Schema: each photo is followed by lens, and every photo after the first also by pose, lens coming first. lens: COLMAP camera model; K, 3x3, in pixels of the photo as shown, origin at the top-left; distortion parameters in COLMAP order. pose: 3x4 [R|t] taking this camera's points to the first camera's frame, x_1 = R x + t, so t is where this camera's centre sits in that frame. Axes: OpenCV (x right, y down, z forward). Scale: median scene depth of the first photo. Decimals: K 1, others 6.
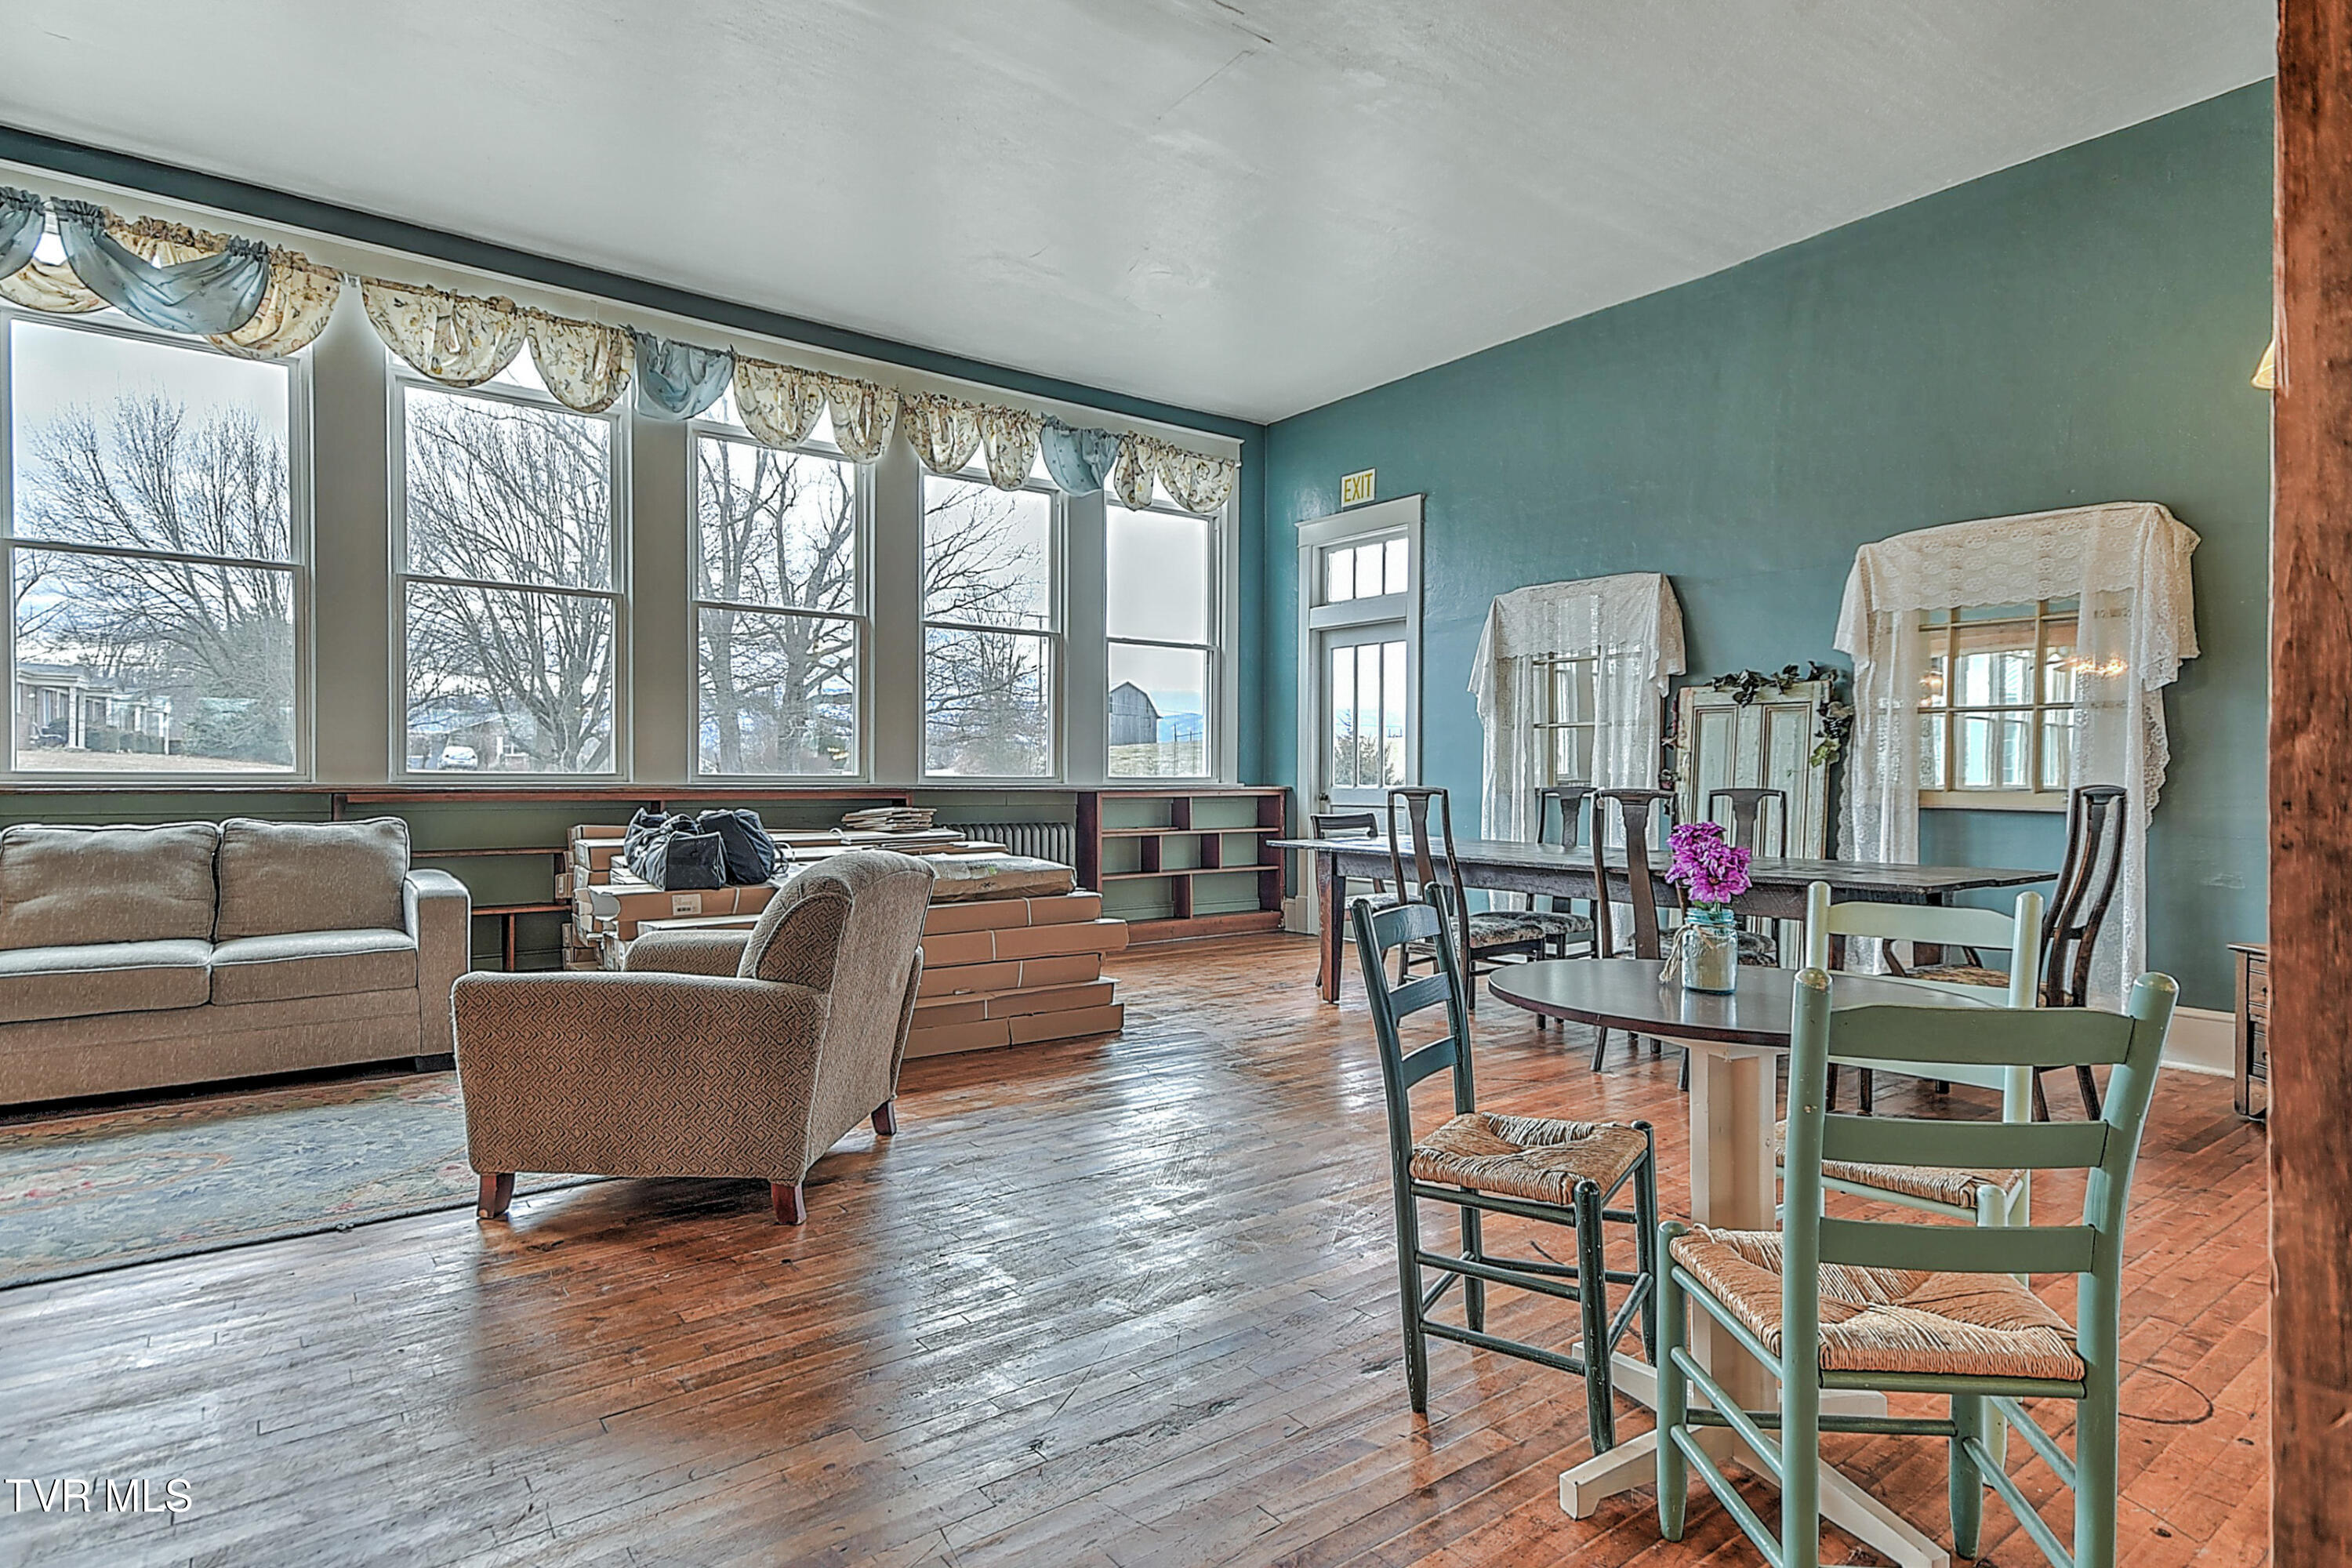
lens RADIAL K [[1177.0, 0, 1176.0], [0, 1177.0, 784.0], [0, 0, 1]] dist [0.011384, 0.000460]
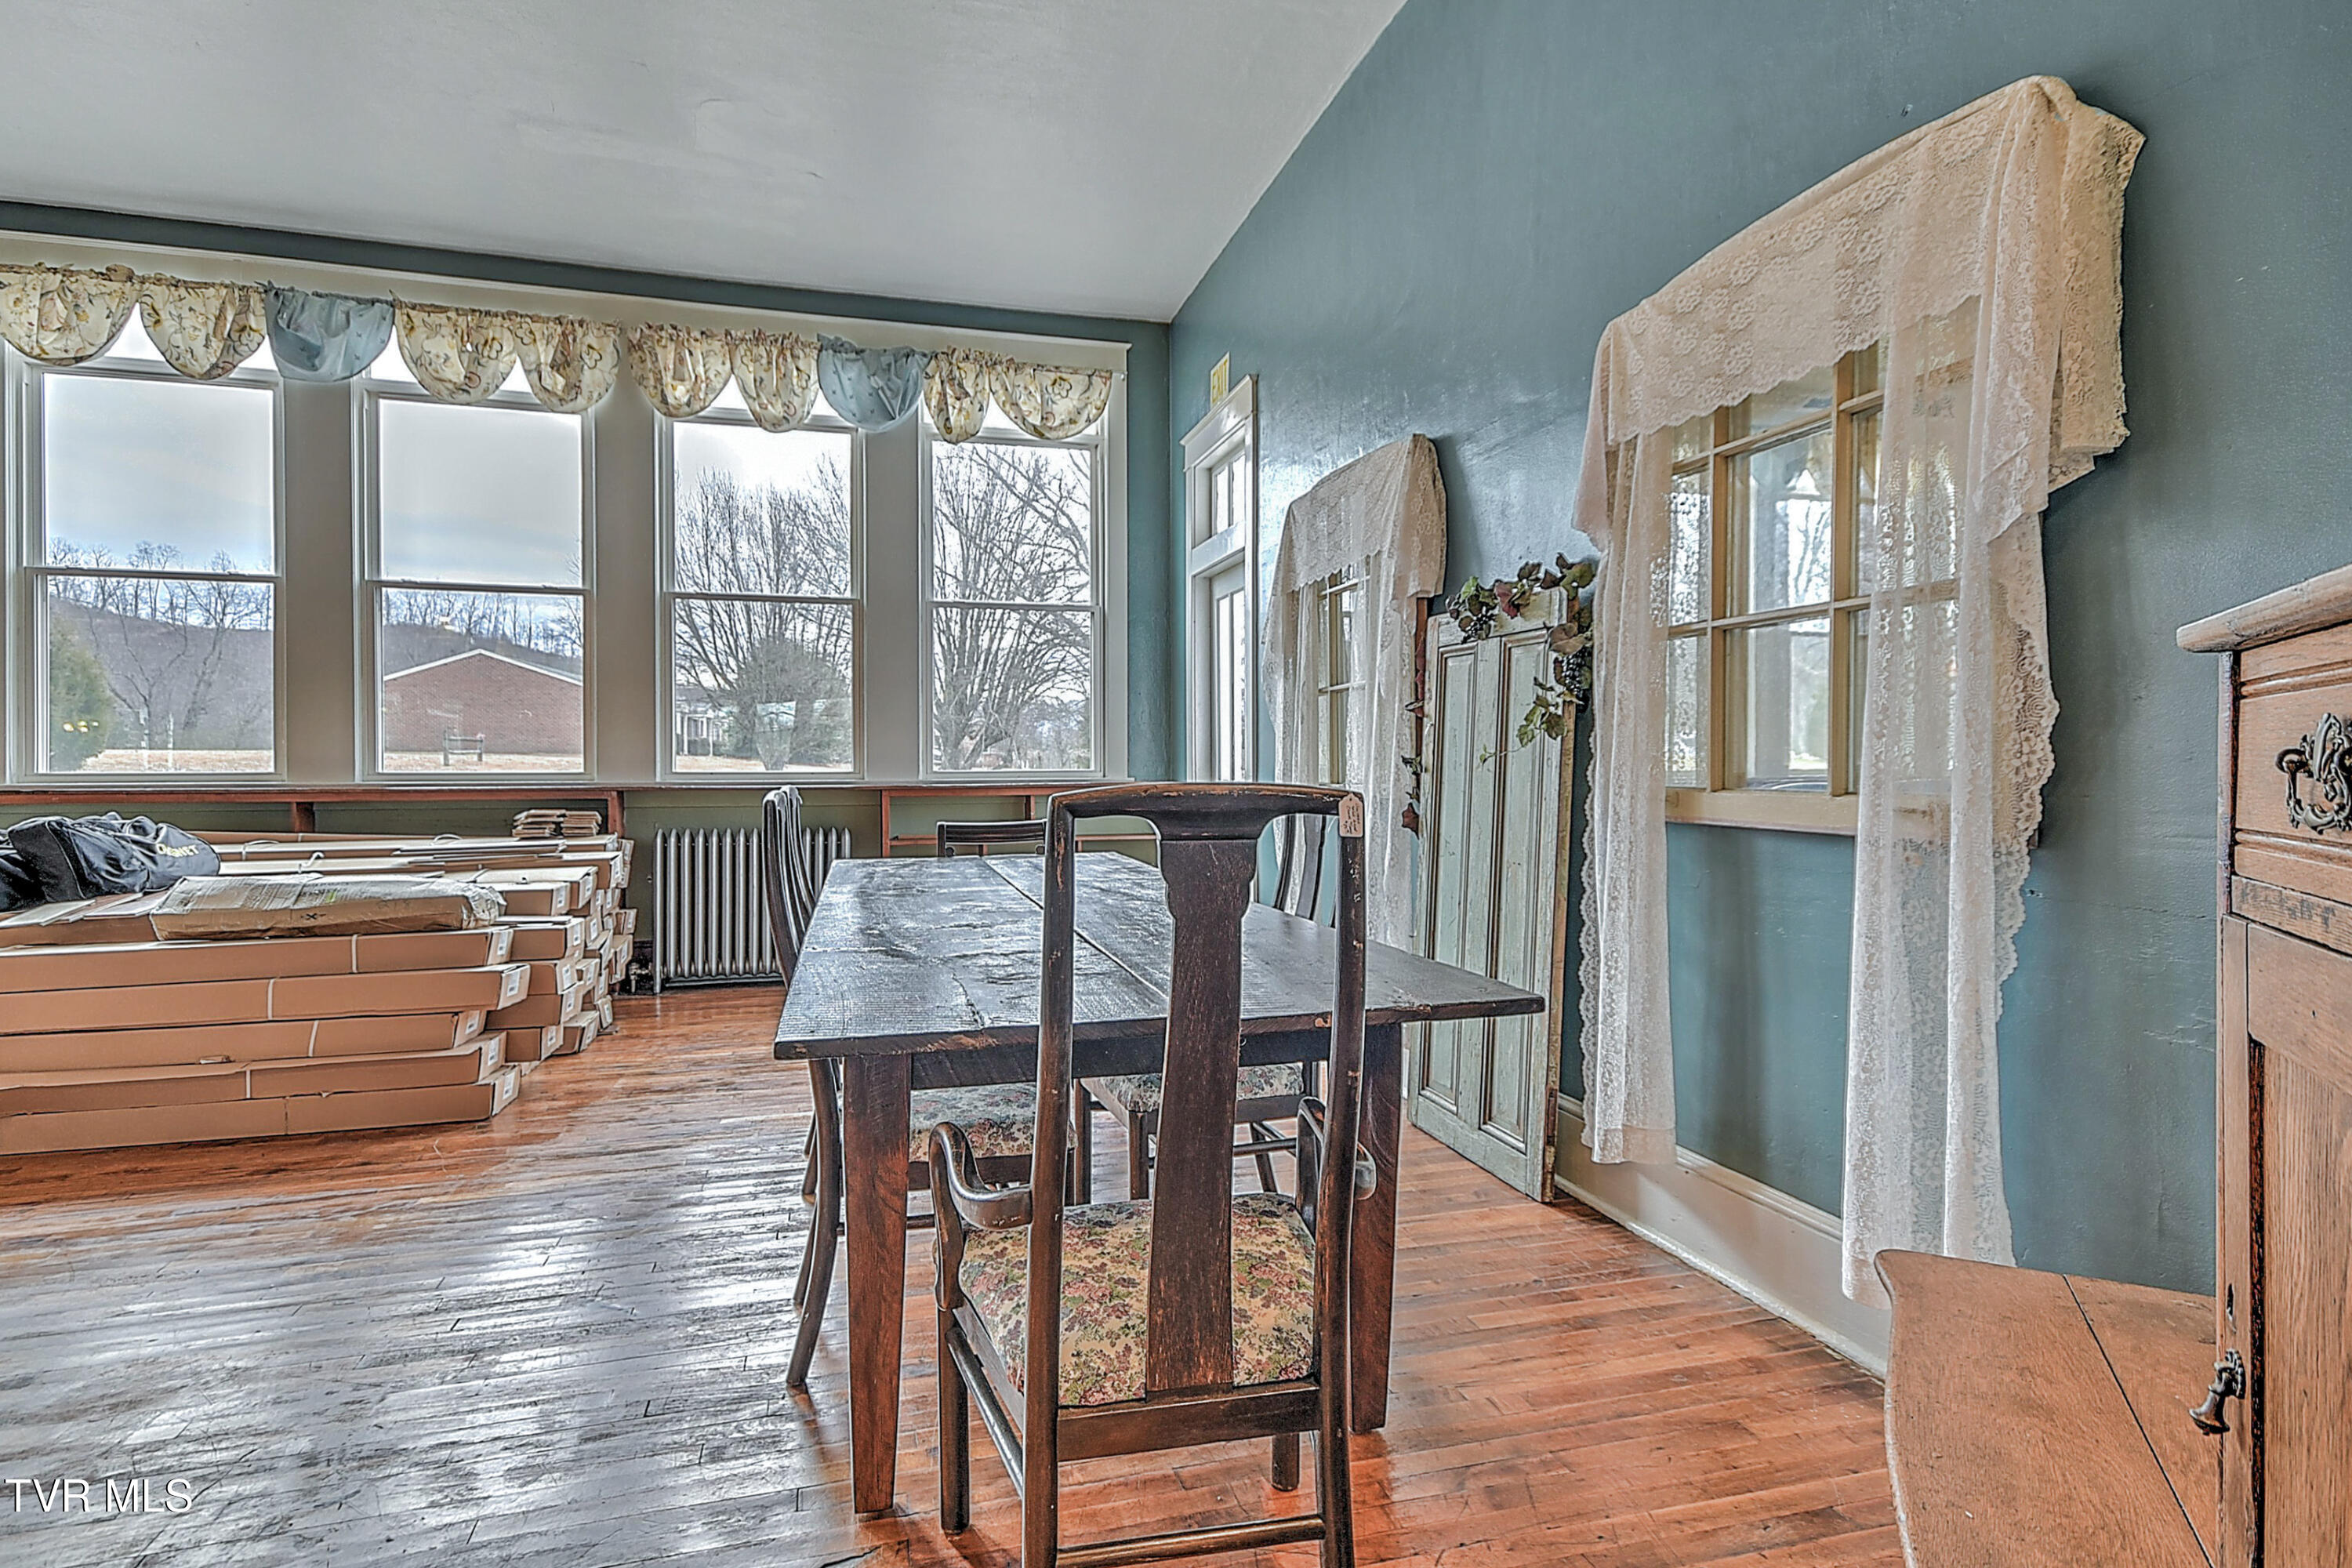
lens RADIAL K [[1177.0, 0, 1176.0], [0, 1177.0, 784.0], [0, 0, 1]] dist [0.011384, 0.000460]
pose [[0.938043, -0.004630, -0.346489, 0.475016], [0.006241, 0.999974, 0.003532, 0.000328], [0.346464, -0.005476, 0.938047, 0.356914]]
